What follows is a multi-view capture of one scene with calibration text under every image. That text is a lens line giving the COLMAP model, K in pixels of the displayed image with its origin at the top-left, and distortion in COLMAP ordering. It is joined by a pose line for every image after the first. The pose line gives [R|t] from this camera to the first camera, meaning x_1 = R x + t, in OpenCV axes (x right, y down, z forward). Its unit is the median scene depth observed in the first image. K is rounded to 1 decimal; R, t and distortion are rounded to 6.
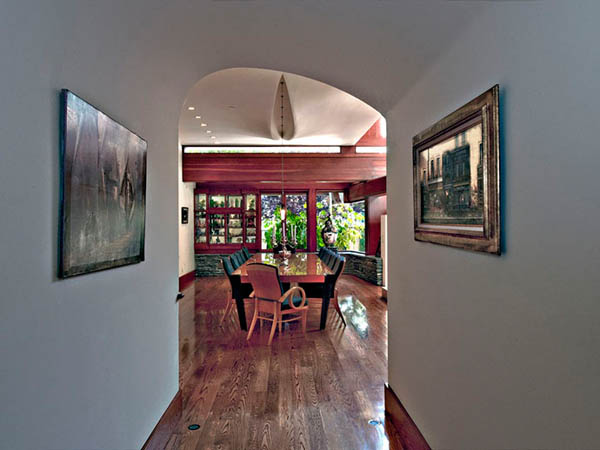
lens RADIAL K [[422.2, 0, 301.2], [0, 422.2, 223.3], [0, 0, 1]] dist [0.001554, 0.000121]
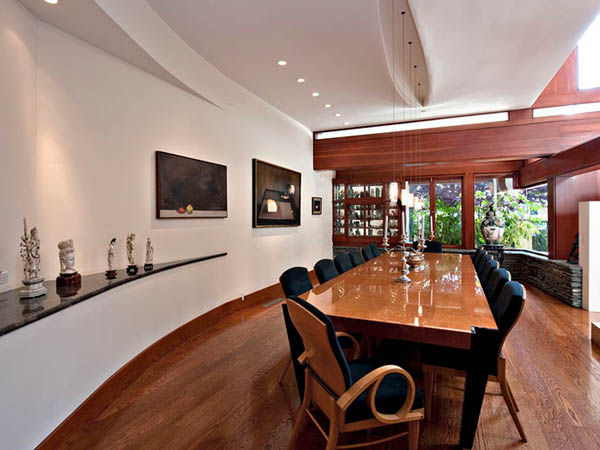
lens RADIAL K [[333.3, 0, 306.0], [0, 333.3, 214.7], [0, 0, 1]] dist [0.003249, -0.002705]
pose [[0.901140, 0.000342, -0.433528, 0.024410], [-0.000881, 0.999999, -0.001042, 0.001477], [0.433527, 0.001321, 0.901139, 0.293077]]
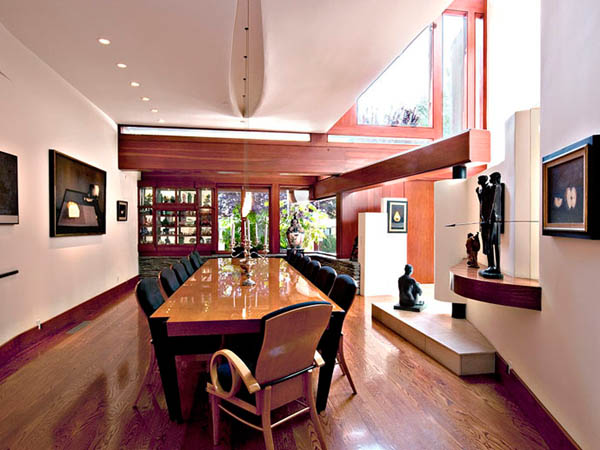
lens RADIAL K [[350.6, 0, 296.7], [0, 350.6, 228.2], [0, 0, 1]] dist [-0.004792, -0.003202]
pose [[0.993021, 0.005453, 0.117809, -0.018121], [-0.007286, 0.999859, 0.015136, 0.001715], [-0.117710, -0.015888, 0.992921, 0.265540]]
